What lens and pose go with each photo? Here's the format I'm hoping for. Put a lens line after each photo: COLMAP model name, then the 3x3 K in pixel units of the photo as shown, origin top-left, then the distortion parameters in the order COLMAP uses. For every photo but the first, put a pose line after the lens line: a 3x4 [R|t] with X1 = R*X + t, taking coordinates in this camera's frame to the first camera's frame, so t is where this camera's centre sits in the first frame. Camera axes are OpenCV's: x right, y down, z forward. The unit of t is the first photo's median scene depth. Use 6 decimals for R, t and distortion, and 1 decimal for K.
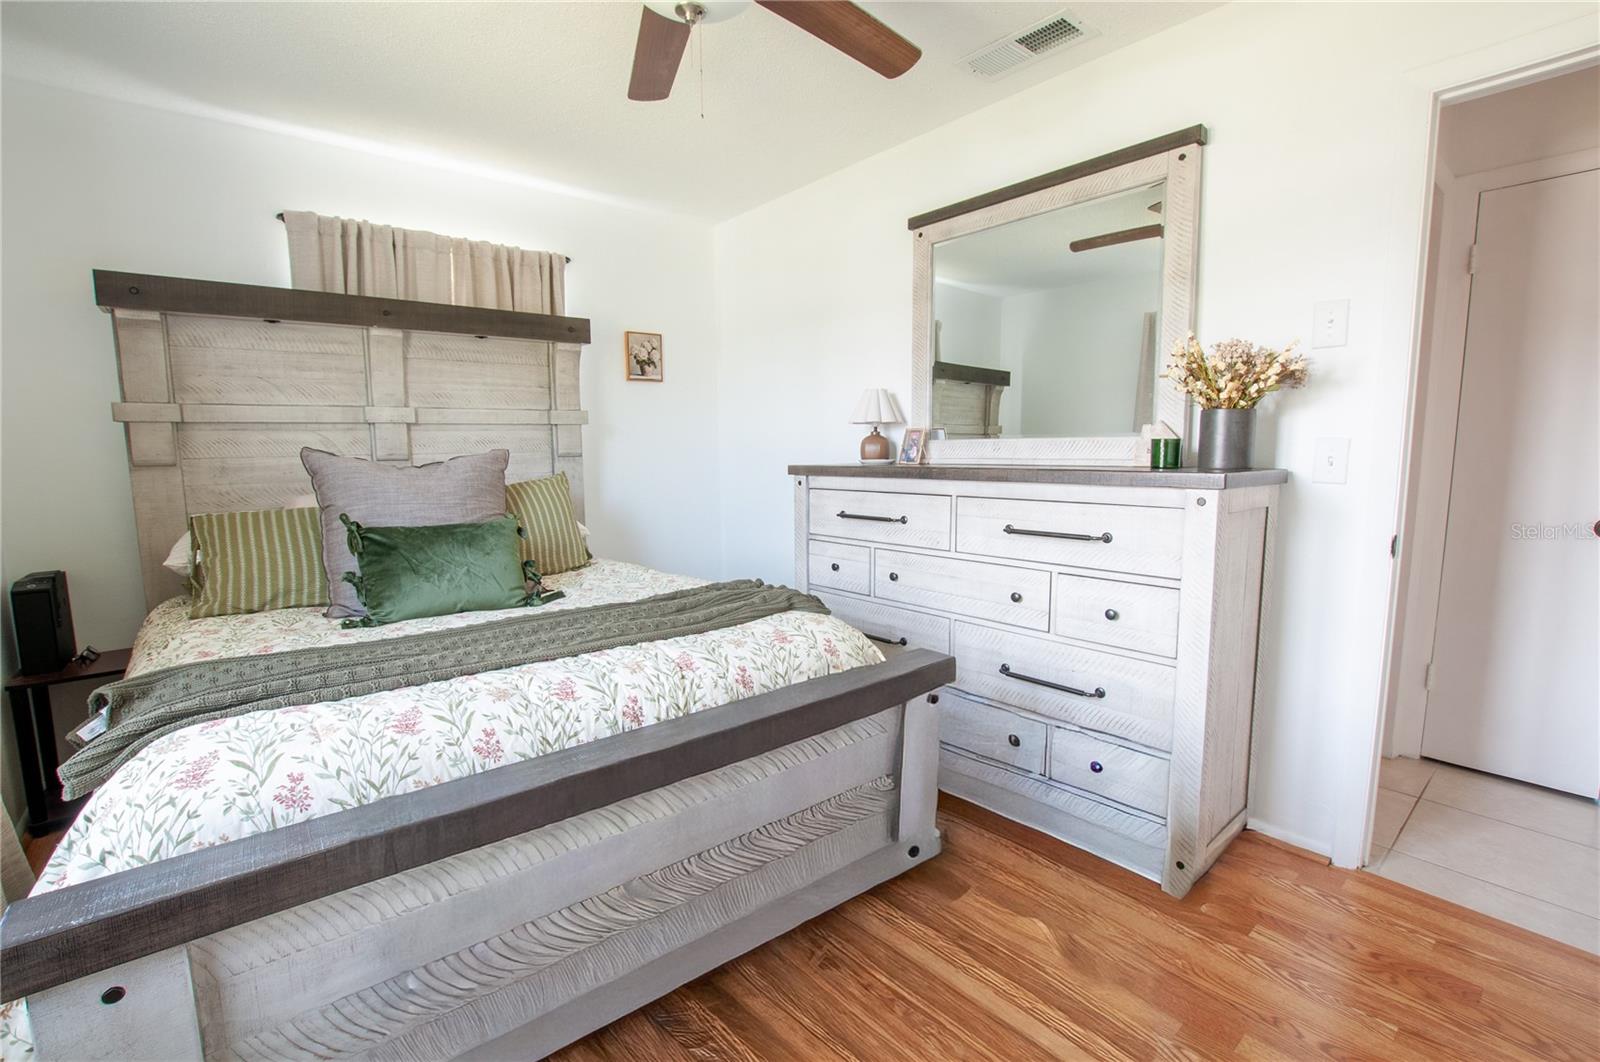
lens RADIAL K [[682.2, 0, 801.7], [0, 682.2, 538.4], [0, 0, 1]] dist [-0.019787, -0.000052]
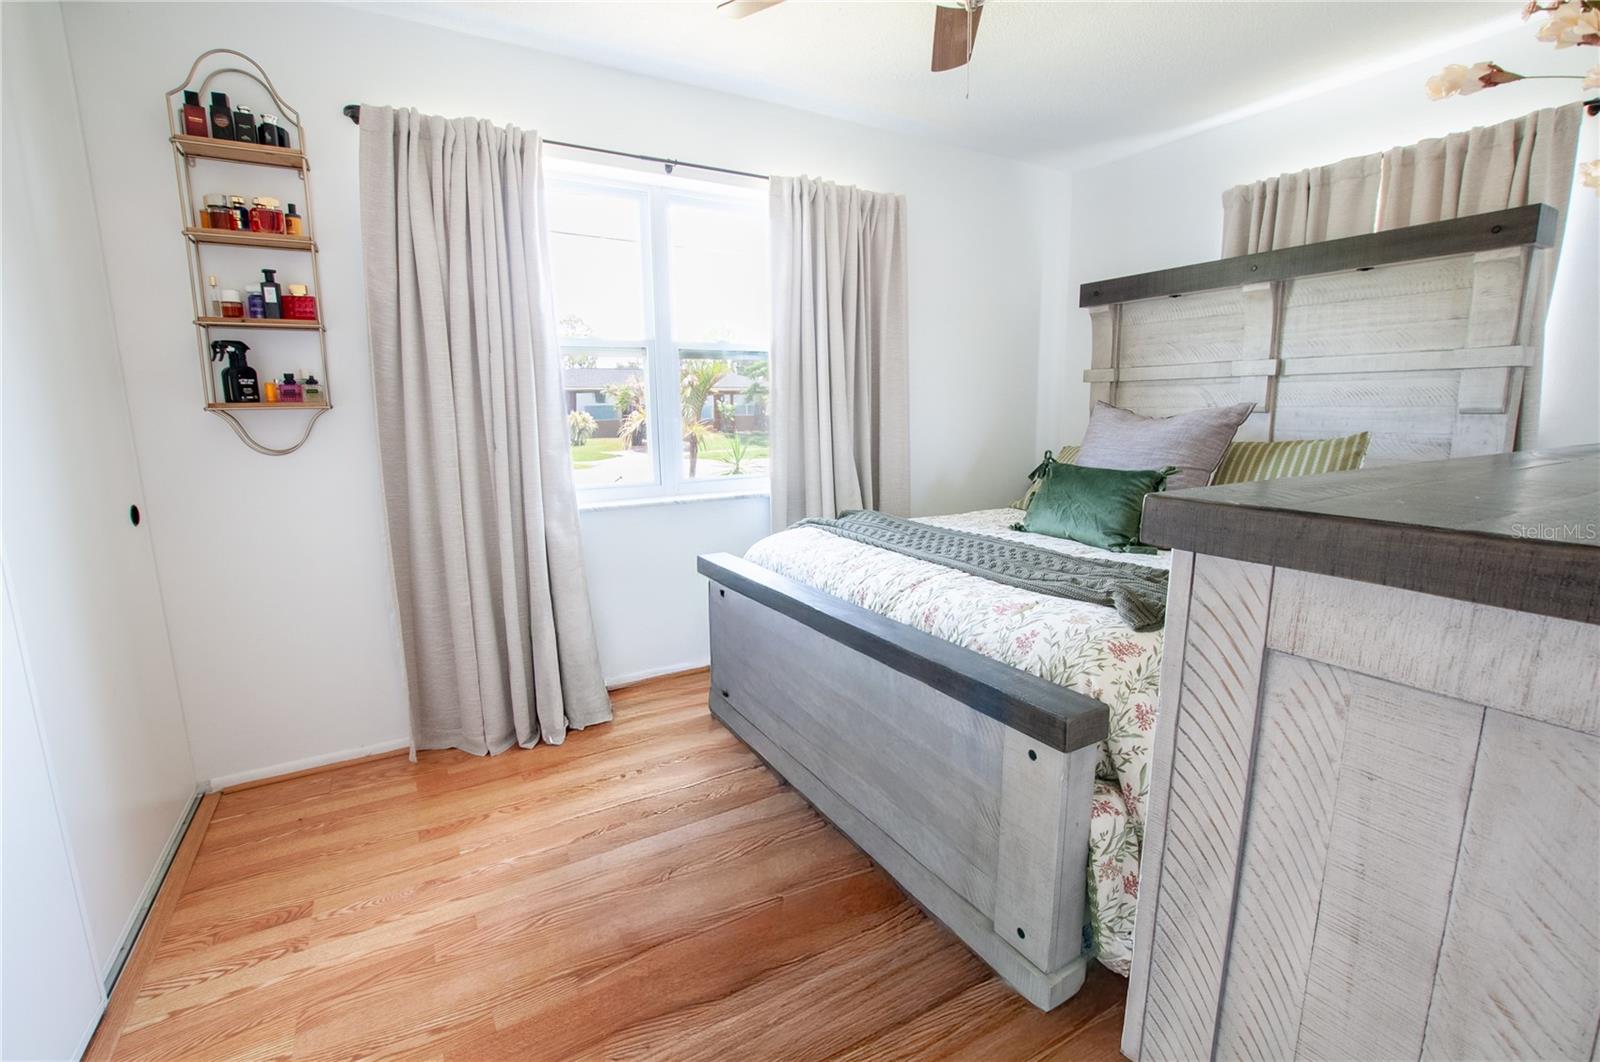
lens RADIAL K [[710.3, 0, 800.4], [0, 710.3, 533.2], [0, 0, 1]] dist [-0.034851, 0.006205]
pose [[-0.126962, 0.186044, -0.974304, 0.543781], [-0.115698, 0.972770, 0.200828, -0.070830], [0.985137, 0.138223, -0.101980, 0.455383]]
